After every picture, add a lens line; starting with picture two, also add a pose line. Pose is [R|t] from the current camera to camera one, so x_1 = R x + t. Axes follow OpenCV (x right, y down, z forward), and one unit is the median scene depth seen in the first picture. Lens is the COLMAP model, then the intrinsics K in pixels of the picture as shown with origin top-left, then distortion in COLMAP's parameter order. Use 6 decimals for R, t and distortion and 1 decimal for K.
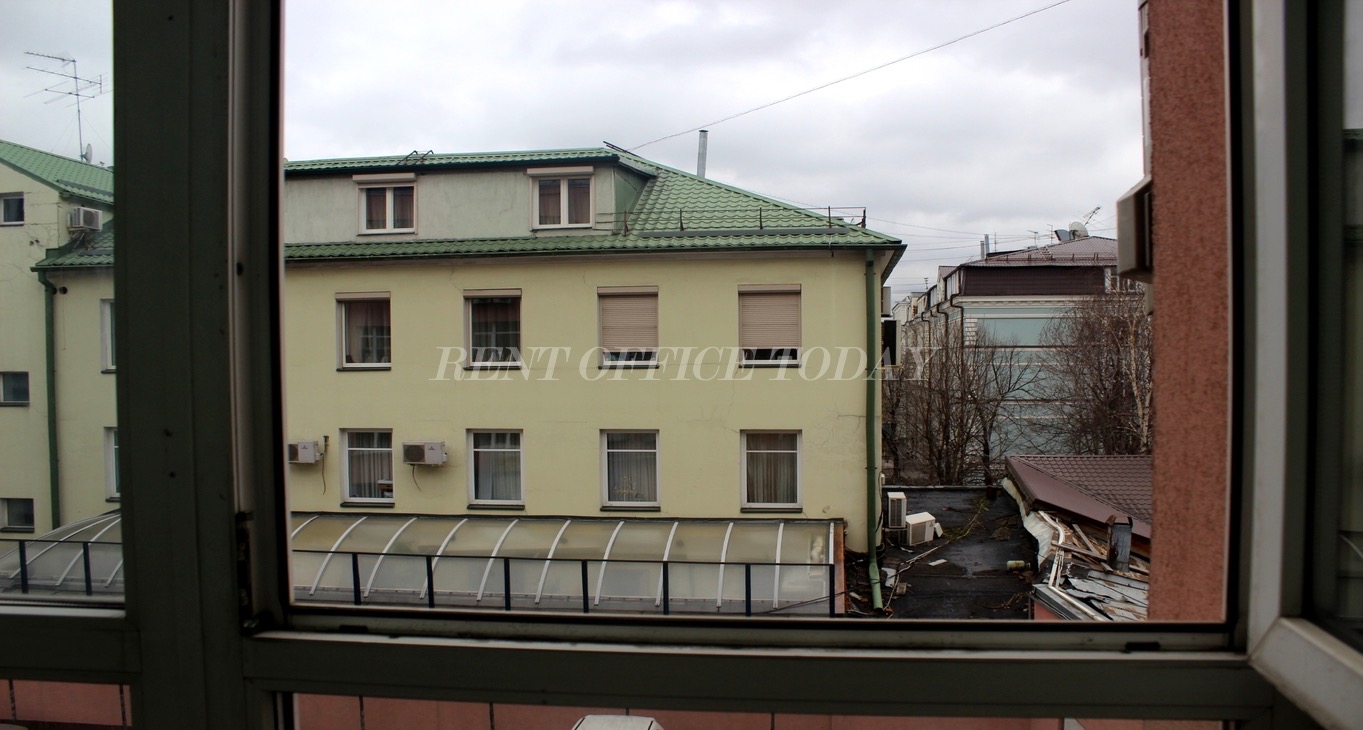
lens RADIAL K [[1158.4, 0, 681.1], [0, 1158.4, 389.4], [0, 0, 1]] dist [-0.042778, 0.002254]
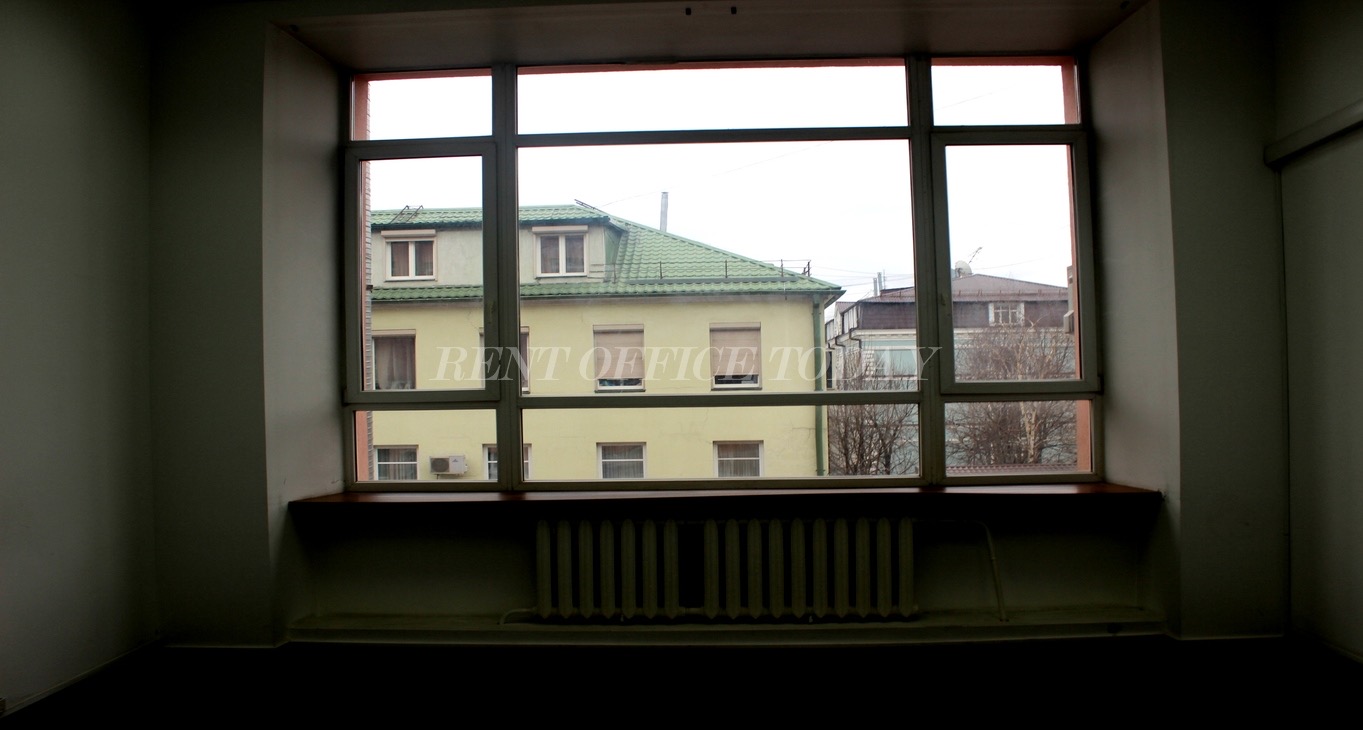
lens RADIAL K [[1170.0, 0, 681.5], [0, 1170.0, 365.0], [0, 0, 1]] dist [-0.006724, -0.000672]
pose [[0.995021, -0.007052, 0.099418, -0.099688], [0.012057, 0.998685, -0.049831, 0.015081], [-0.098936, 0.050782, 0.993797, -0.218045]]
